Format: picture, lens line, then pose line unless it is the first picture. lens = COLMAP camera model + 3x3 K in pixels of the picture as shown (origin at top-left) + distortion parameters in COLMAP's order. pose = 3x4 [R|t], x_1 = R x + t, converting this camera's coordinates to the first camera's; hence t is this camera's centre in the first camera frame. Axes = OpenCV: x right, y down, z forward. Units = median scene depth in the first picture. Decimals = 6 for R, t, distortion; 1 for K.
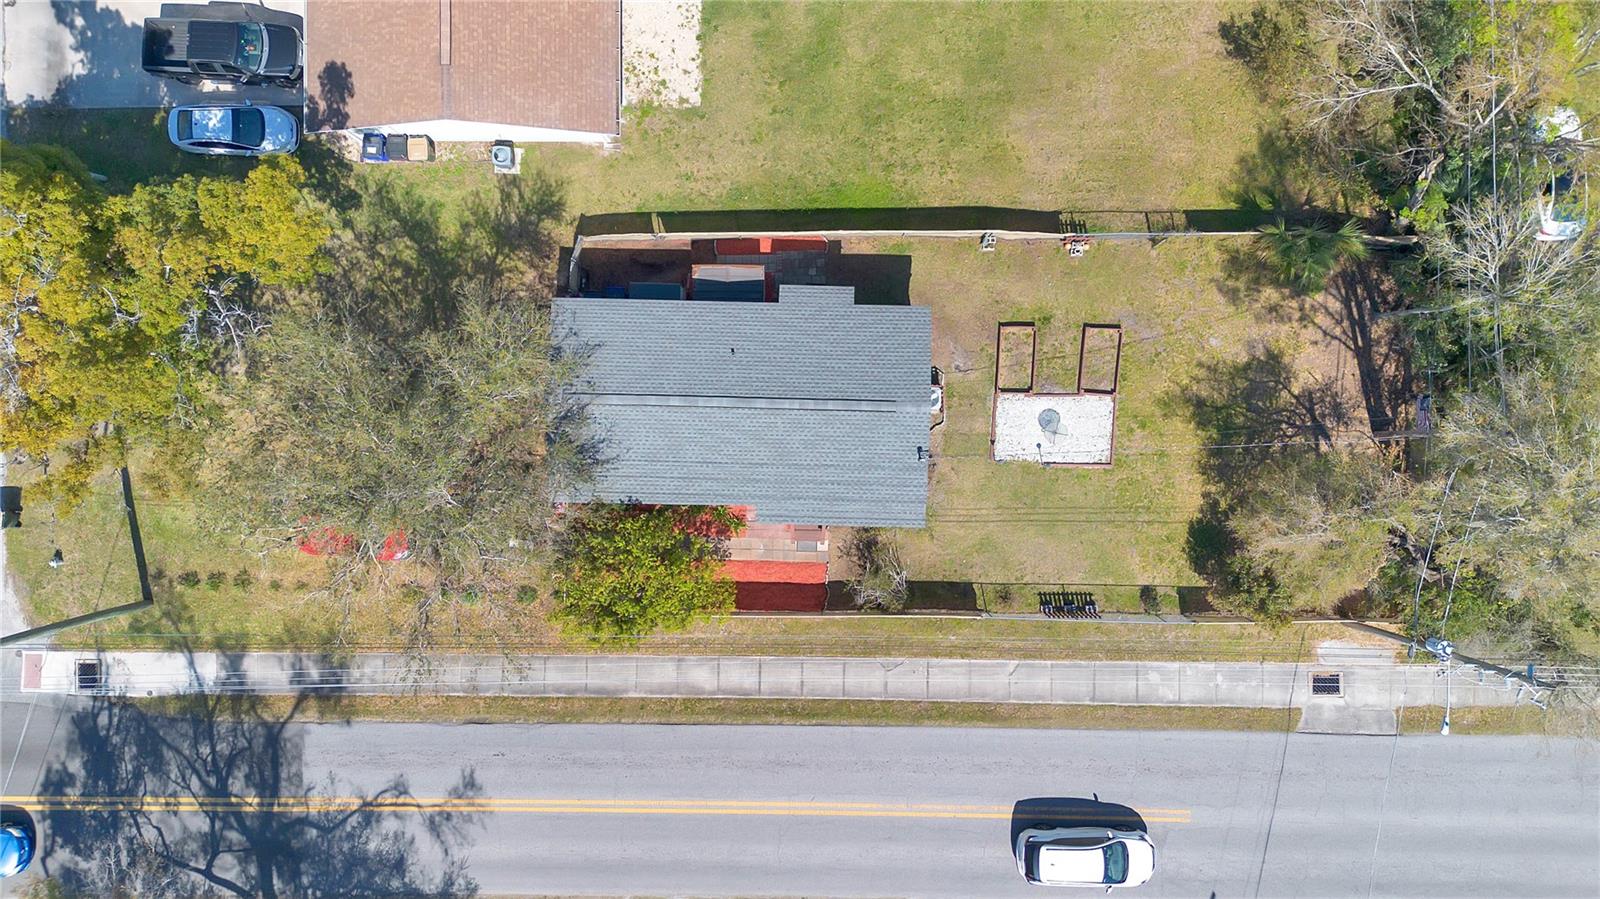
lens RADIAL K [[1145.7, 0, 800.0], [0, 1145.7, 449.5], [0, 0, 1]] dist [0.099685, -0.109805]
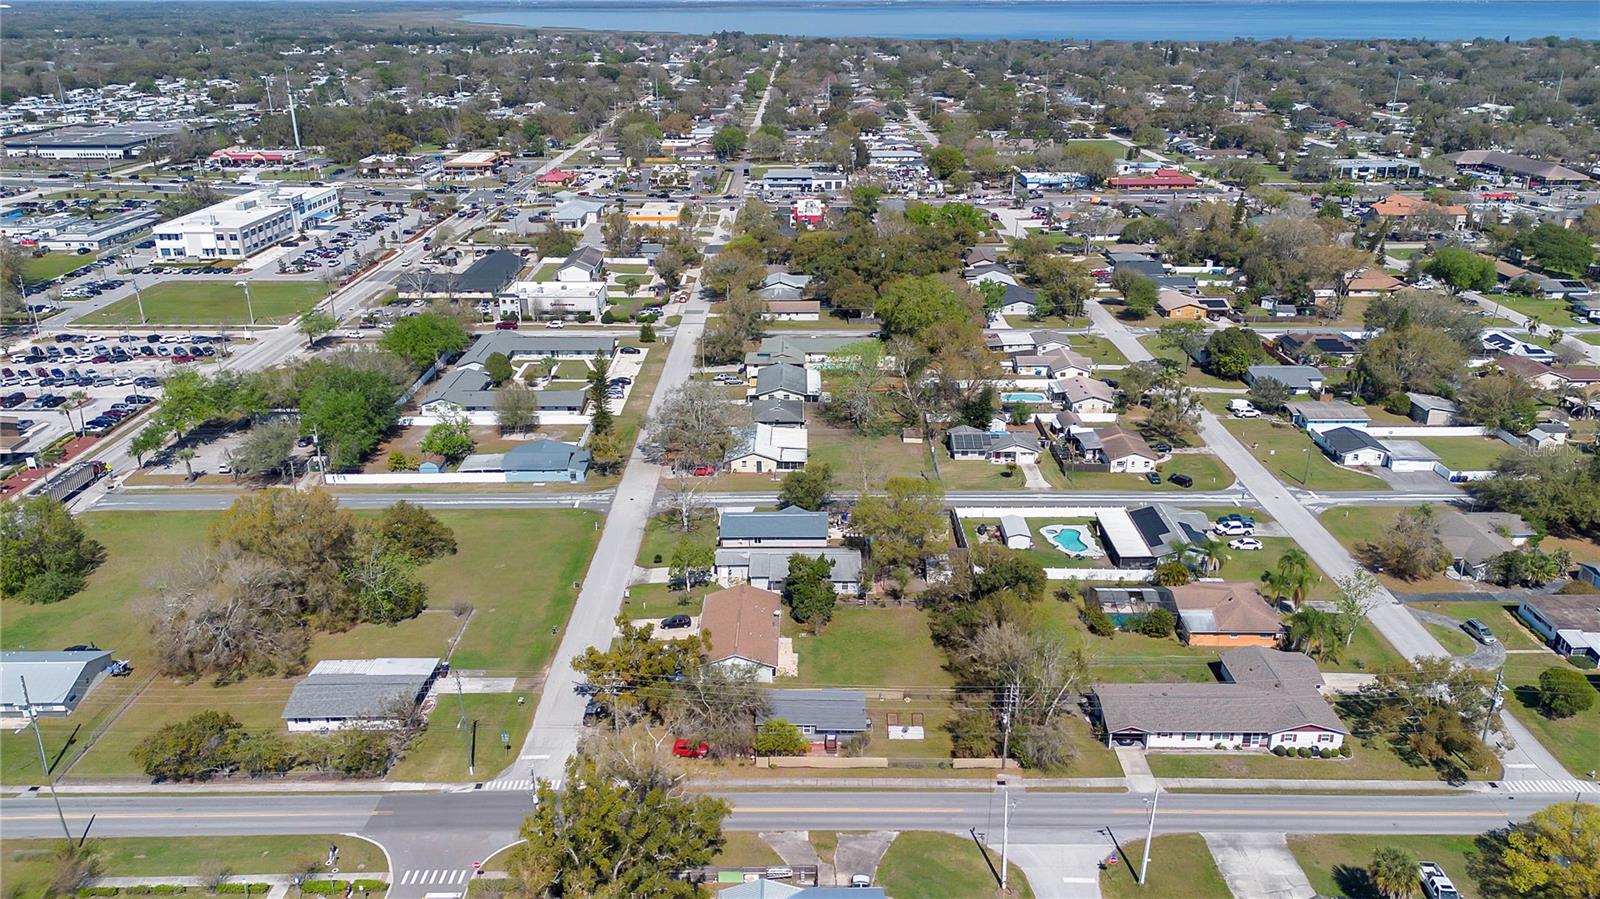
lens RADIAL K [[1145.7, 0, 800.0], [0, 1145.7, 449.5], [0, 0, 1]] dist [0.099685, -0.109805]
pose [[0.999938, 0.000450, 0.011111, -0.113603], [0.010148, 0.371717, -0.928291, 2.692612], [-0.004548, 0.928346, 0.371689, -0.944446]]
